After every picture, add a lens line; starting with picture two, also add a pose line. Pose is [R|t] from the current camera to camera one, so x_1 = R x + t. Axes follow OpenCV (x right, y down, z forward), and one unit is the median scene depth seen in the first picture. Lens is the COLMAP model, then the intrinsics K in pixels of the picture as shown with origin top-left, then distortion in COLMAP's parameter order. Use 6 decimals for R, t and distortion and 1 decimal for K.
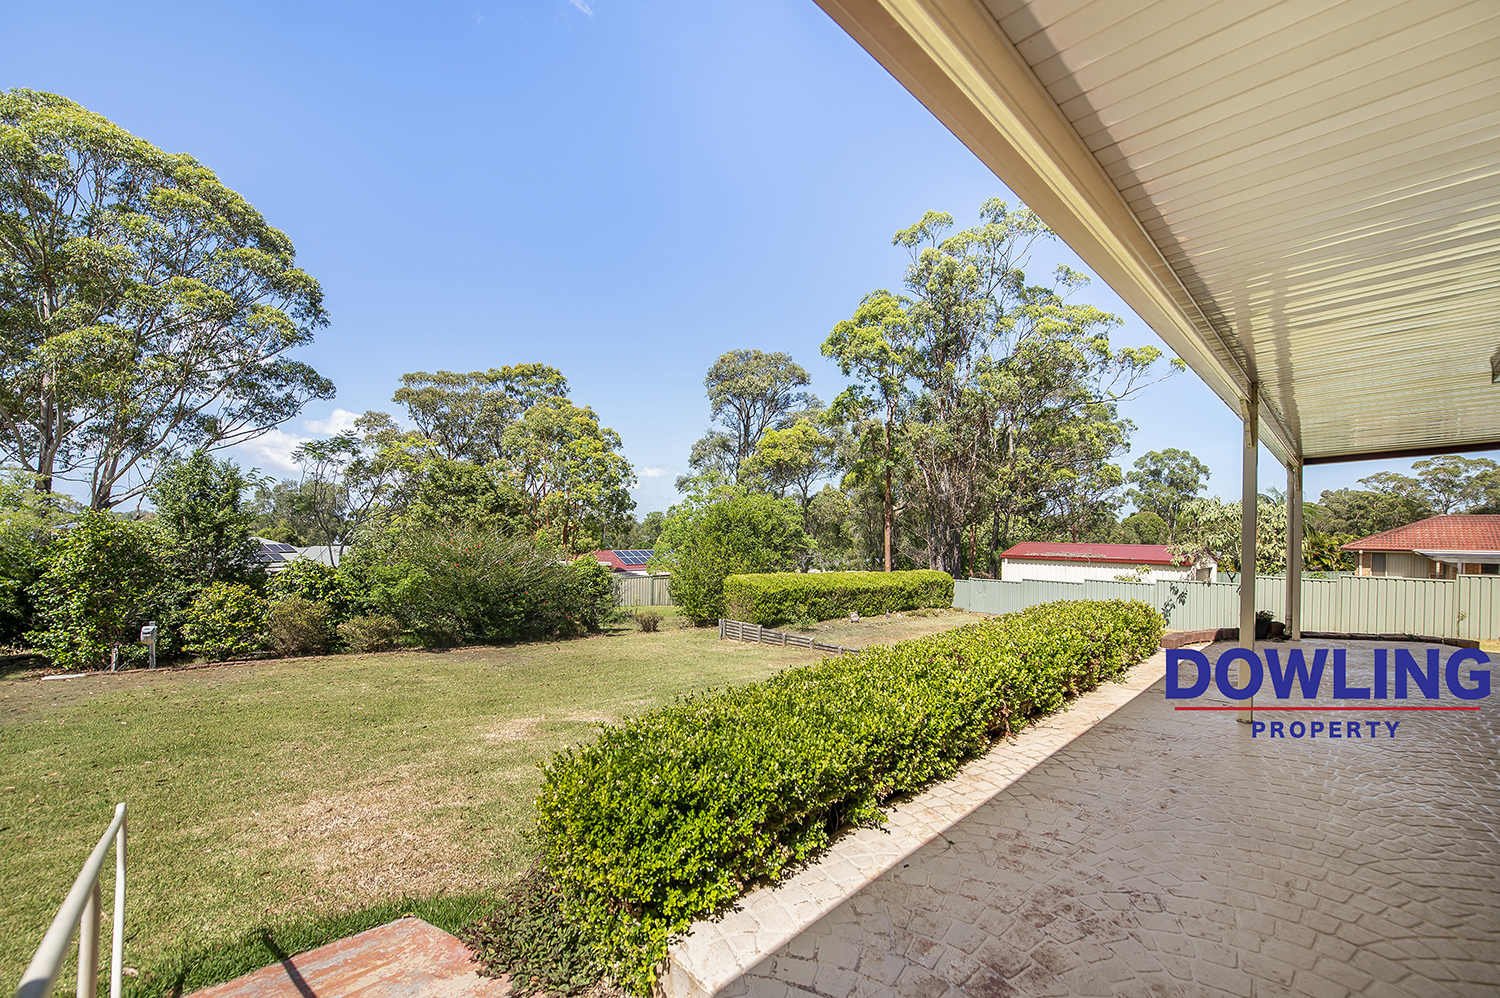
lens RADIAL K [[635.5, 0, 750.0], [0, 635.5, 499.0], [0, 0, 1]] dist [-0.014431, -0.000060]
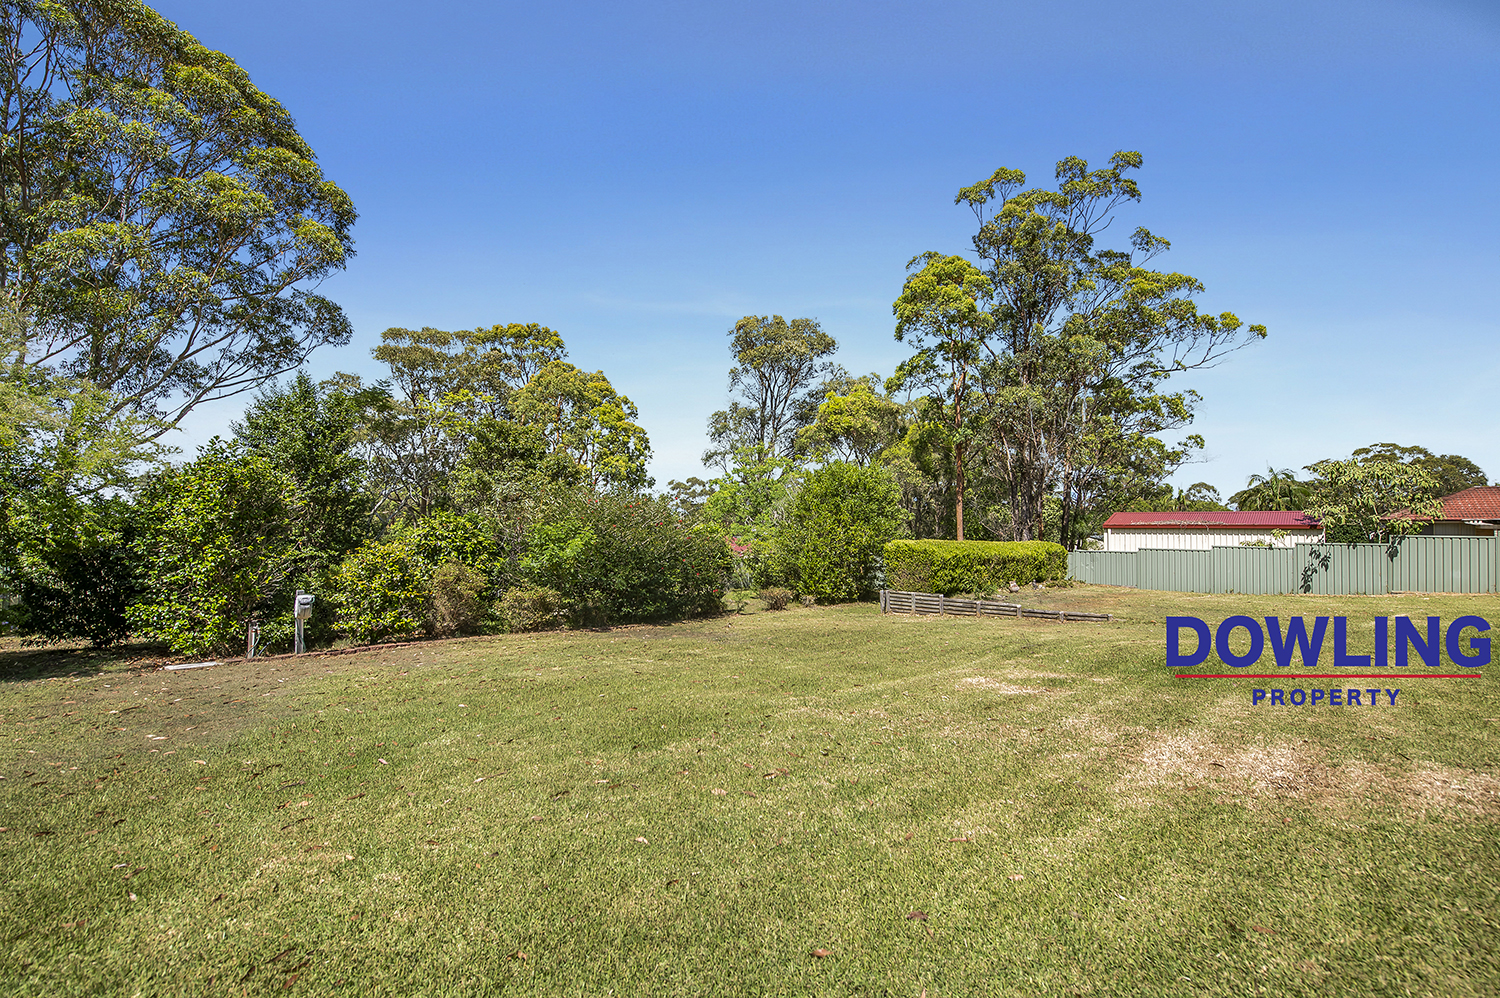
lens RADIAL K [[663.8, 0, 750.0], [0, 663.8, 499.0], [0, 0, 1]] dist [-0.013603, -0.000033]
pose [[0.993226, -0.001748, 0.116186, -0.222170], [0.000455, 0.999938, 0.011156, 0.033861], [-0.116198, -0.011027, 0.993165, 0.067666]]
